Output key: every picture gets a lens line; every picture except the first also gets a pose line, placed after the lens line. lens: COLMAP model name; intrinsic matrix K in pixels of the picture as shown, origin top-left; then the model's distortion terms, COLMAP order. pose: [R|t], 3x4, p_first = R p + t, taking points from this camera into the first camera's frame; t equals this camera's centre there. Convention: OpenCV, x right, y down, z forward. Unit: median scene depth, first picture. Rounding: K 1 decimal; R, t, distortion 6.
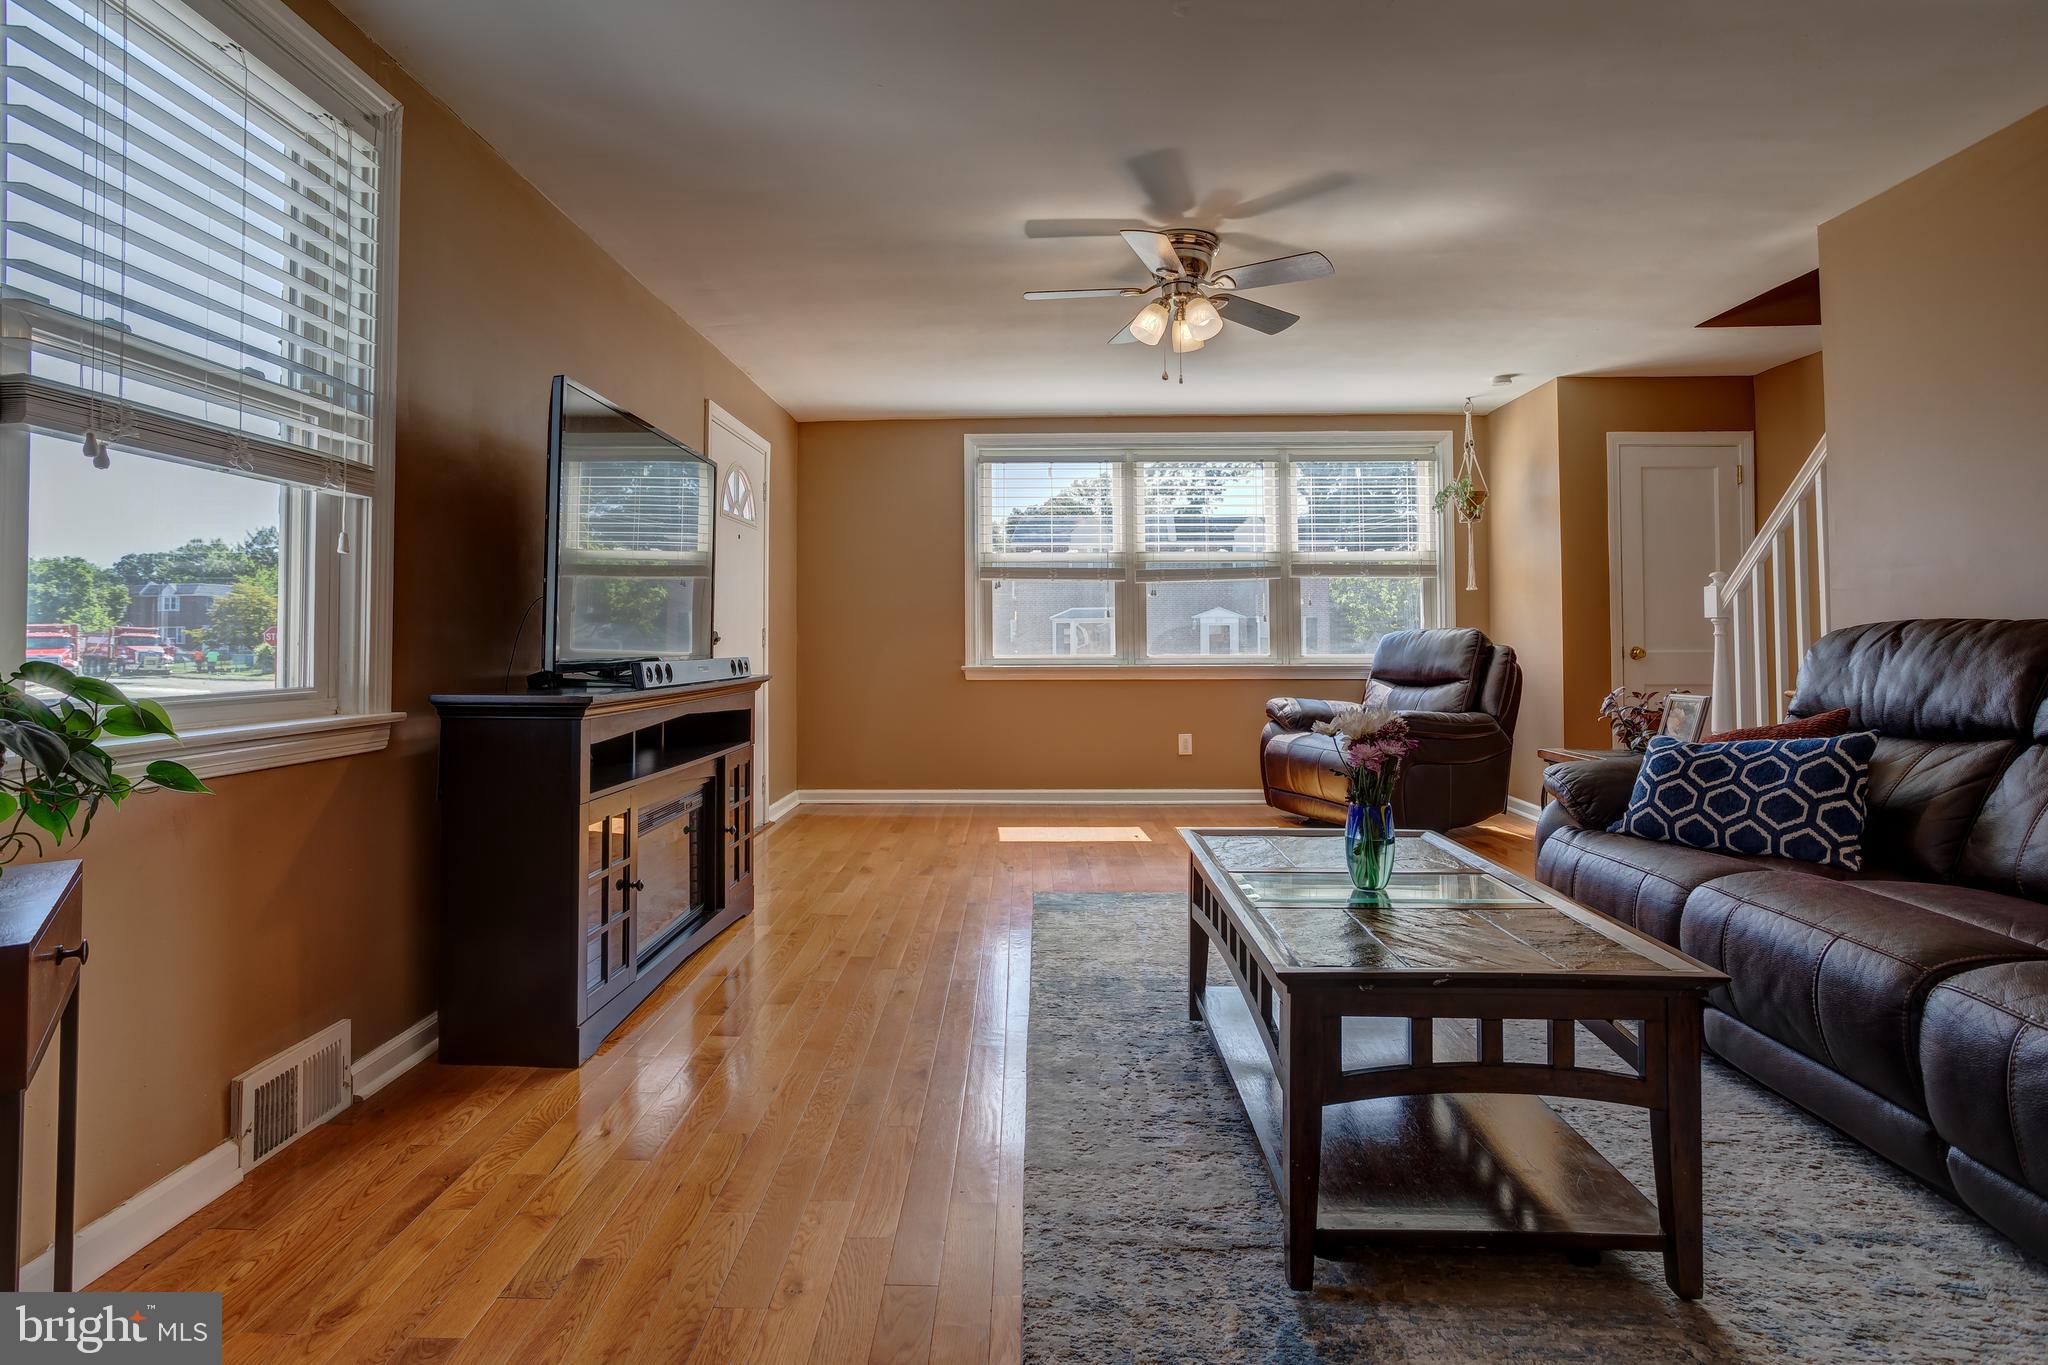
lens RADIAL K [[989.6, 0, 1013.6], [0, 989.6, 603.7], [0, 0, 1]] dist [-0.030526, 0.012980]
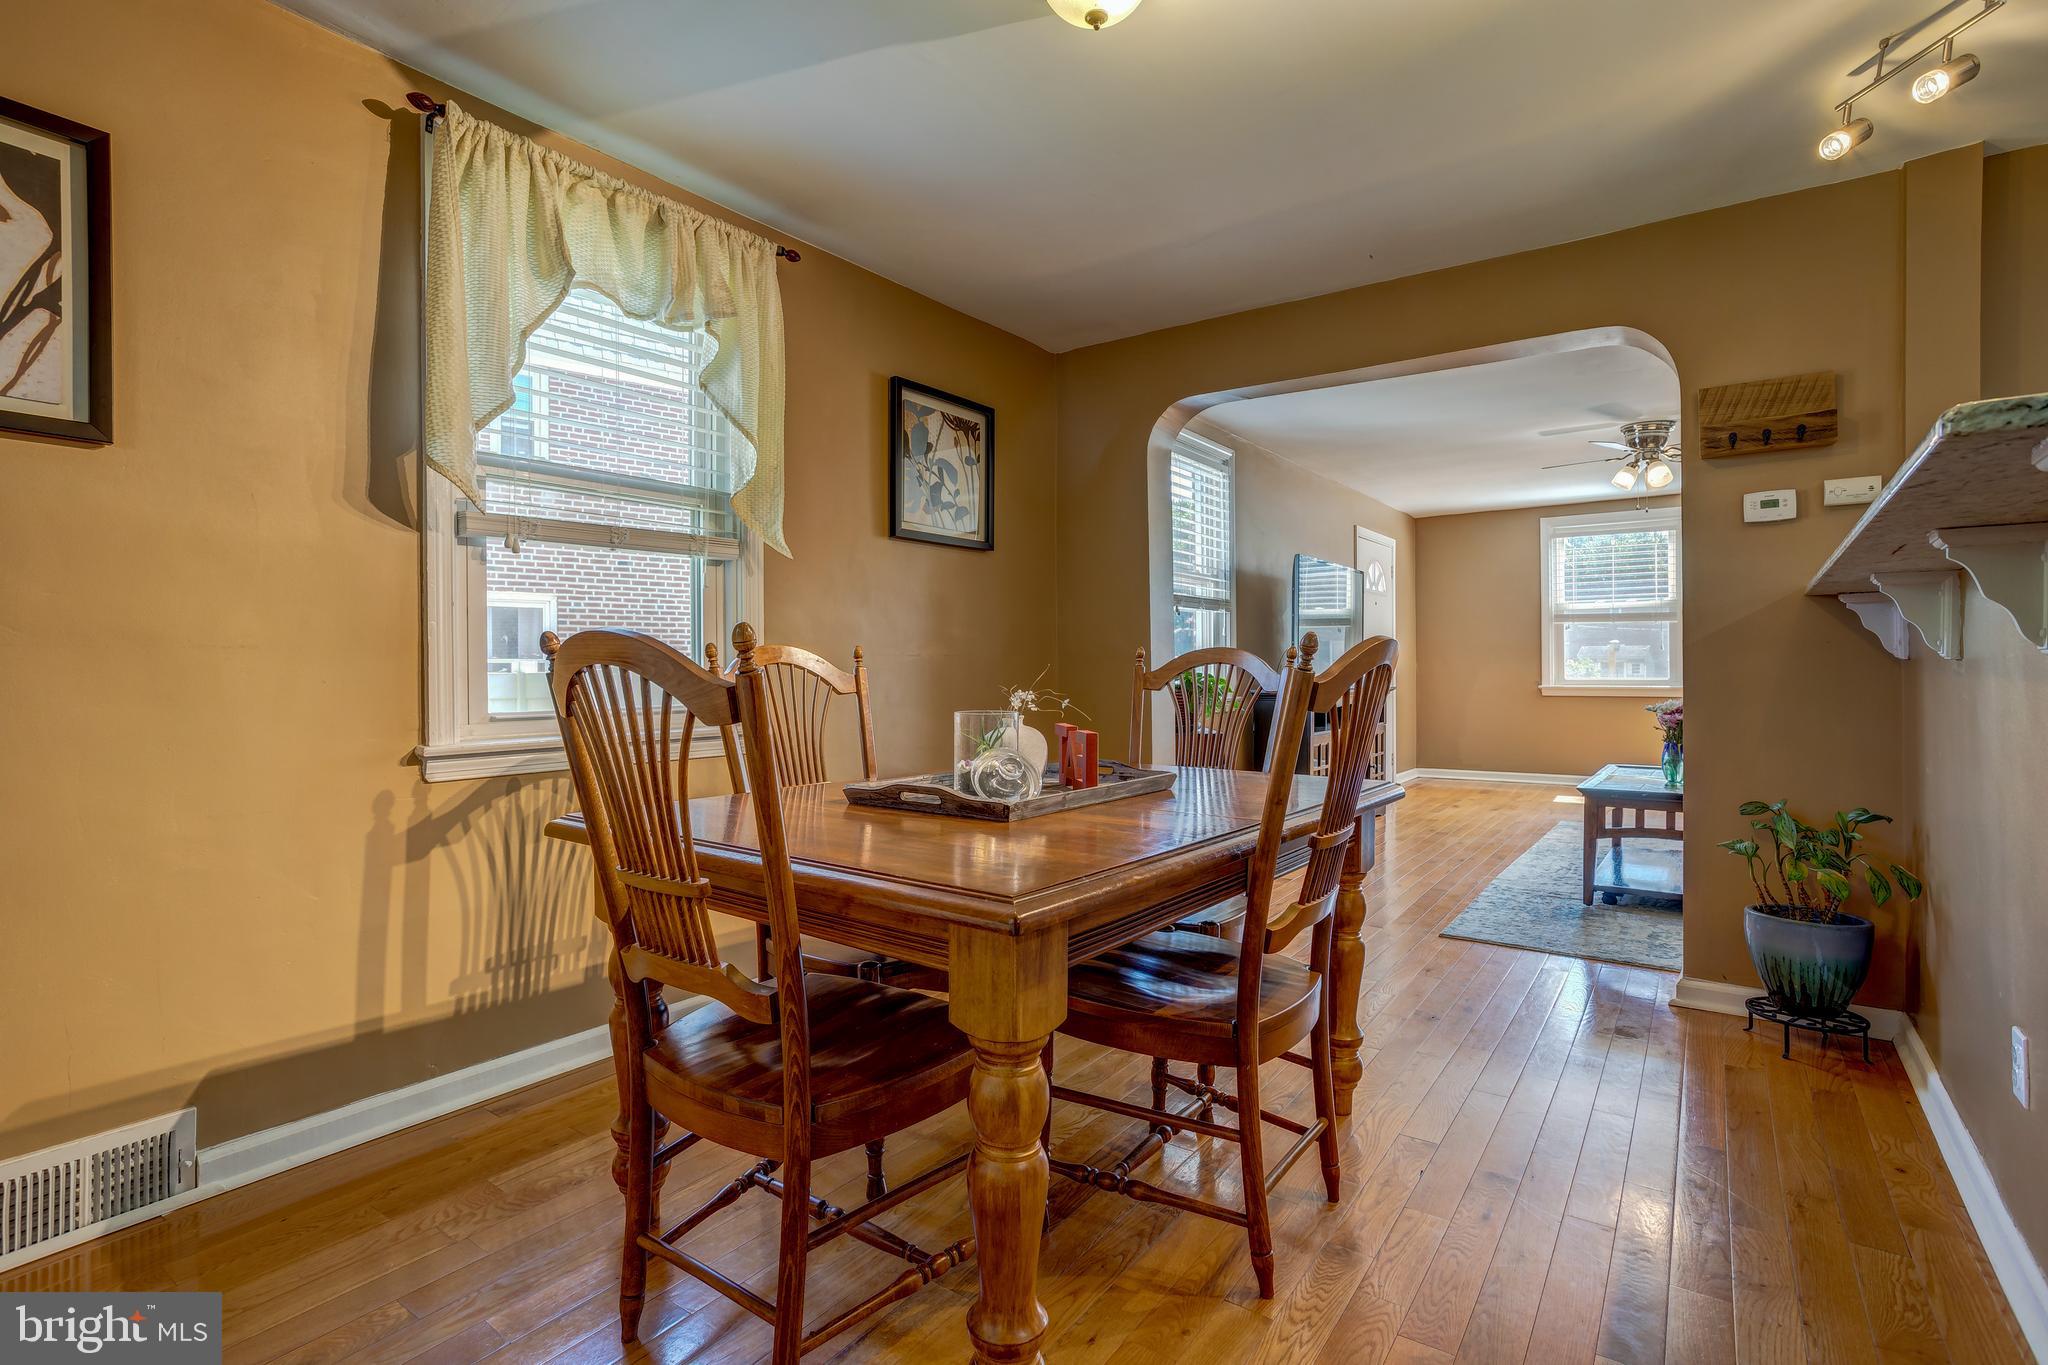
lens RADIAL K [[989.6, 0, 1013.0], [0, 989.6, 672.8], [0, 0, 1]] dist [-0.030526, 0.012980]
pose [[0.812357, 0.002717, -0.583154, 0.161677], [0.023190, 0.999048, 0.036959, -0.024265], [0.582699, -0.043547, 0.811520, -0.591765]]
